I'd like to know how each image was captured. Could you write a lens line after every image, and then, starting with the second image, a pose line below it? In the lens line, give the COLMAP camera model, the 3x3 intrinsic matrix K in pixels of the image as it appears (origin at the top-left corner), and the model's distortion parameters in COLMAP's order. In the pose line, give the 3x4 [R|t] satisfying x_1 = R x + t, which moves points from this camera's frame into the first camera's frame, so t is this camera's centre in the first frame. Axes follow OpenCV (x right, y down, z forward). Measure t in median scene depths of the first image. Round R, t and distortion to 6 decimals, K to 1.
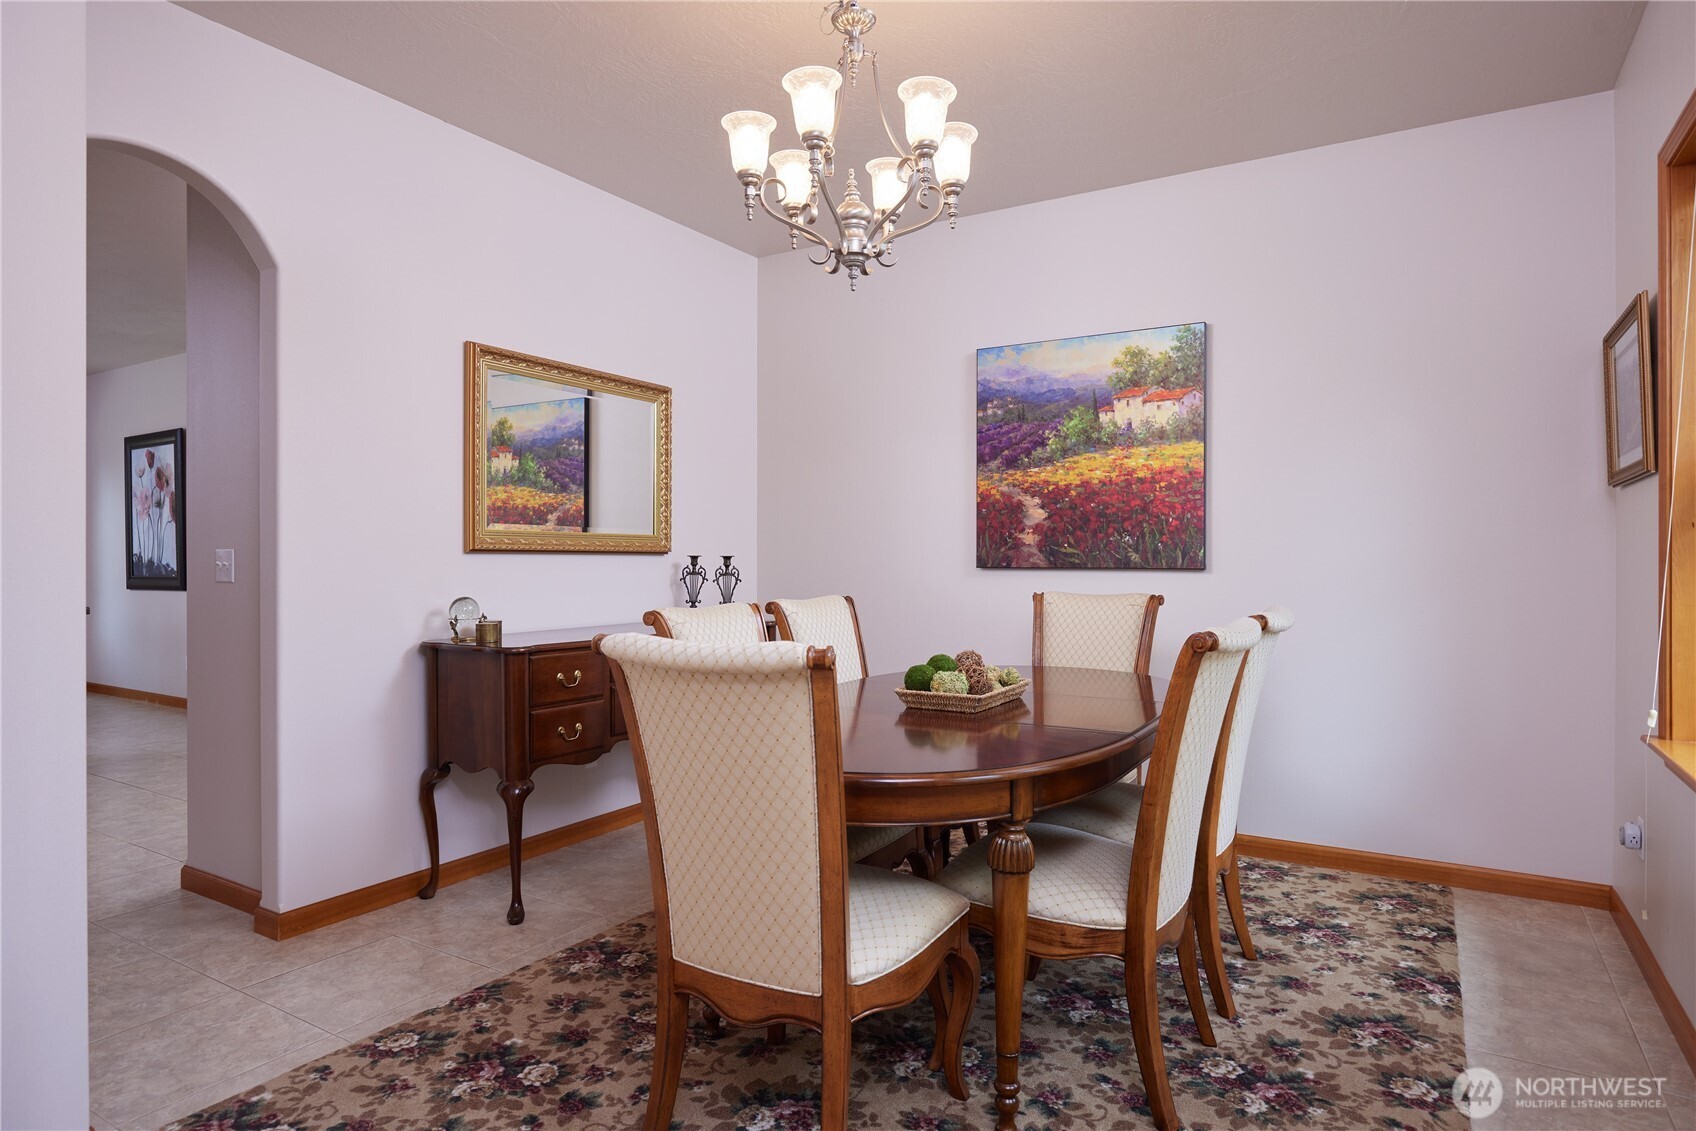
lens RADIAL K [[953.1, 0, 844.6], [0, 953.1, 568.7], [0, 0, 1]] dist [-0.030560, 0.000603]
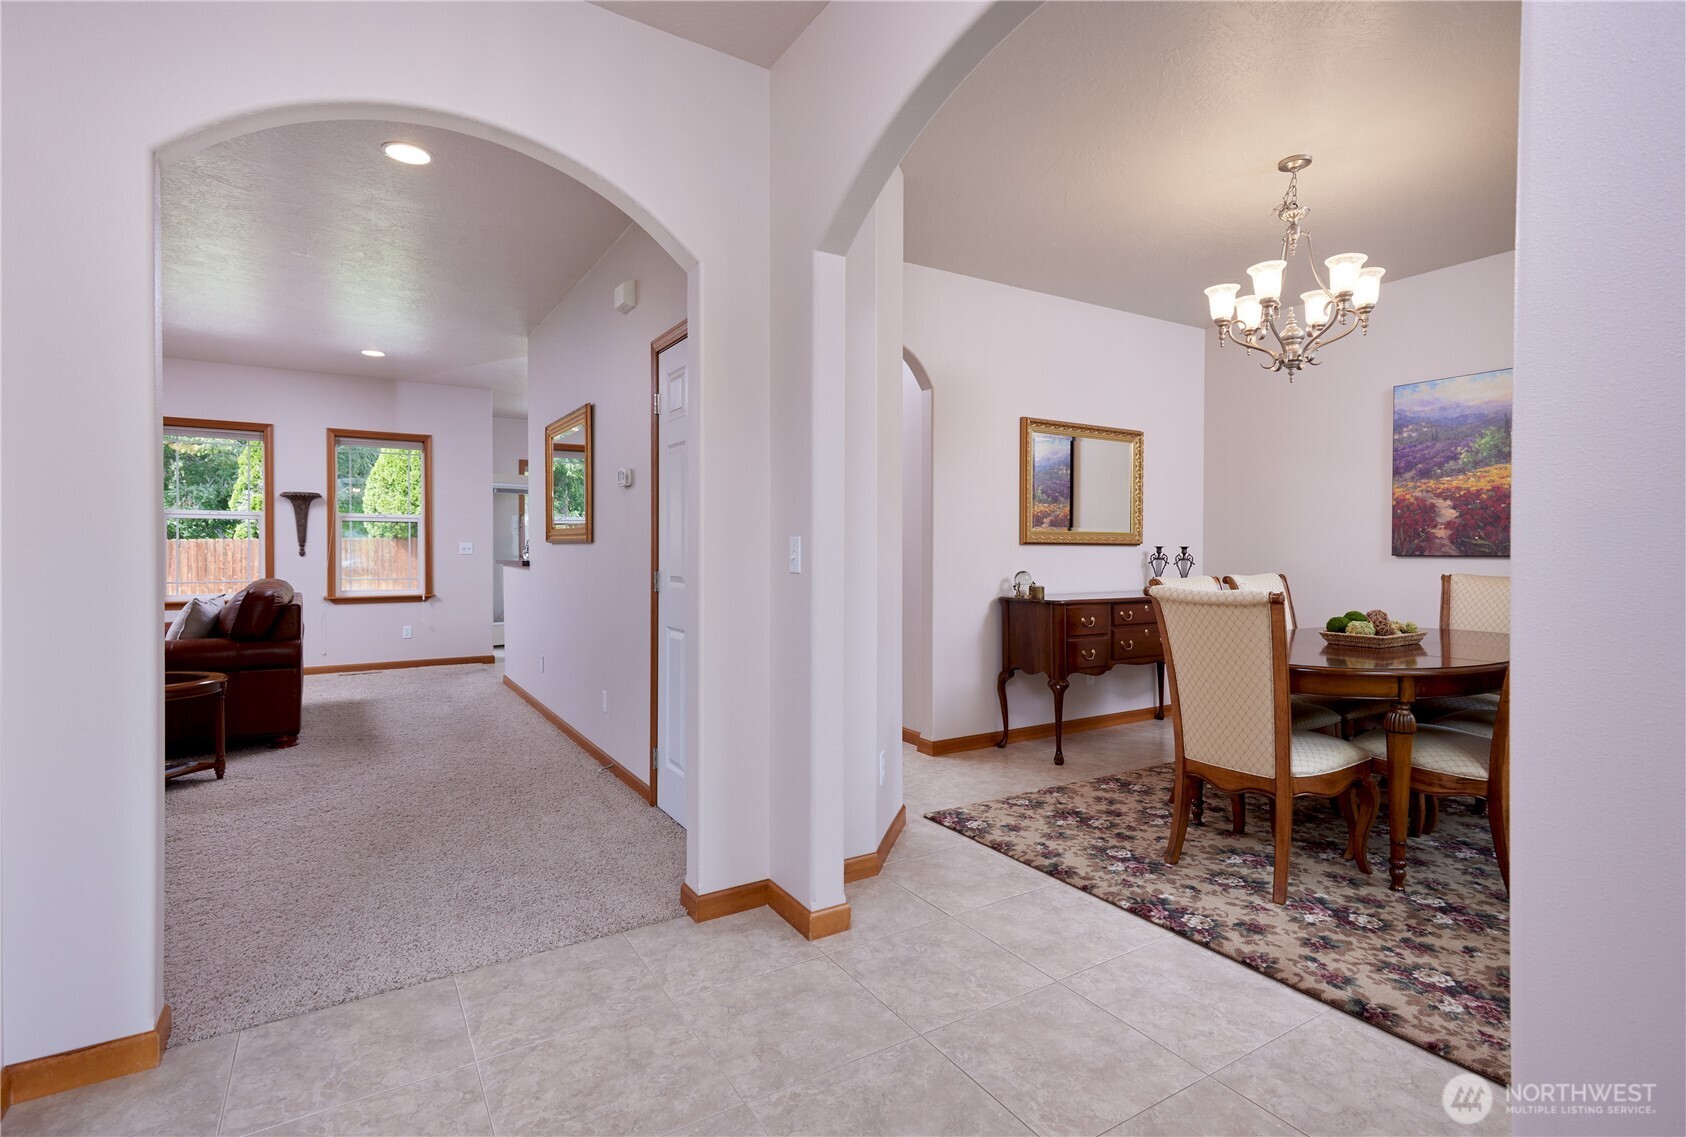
lens RADIAL K [[820.4, 0, 859.9], [0, 820.4, 556.1], [0, 0, 1]] dist [0.020718, -0.000968]
pose [[0.899157, 0.004932, -0.437598, -0.033270], [-0.006516, 0.999977, -0.002118, 0.011416], [0.437577, 0.004755, 0.899168, -0.560511]]
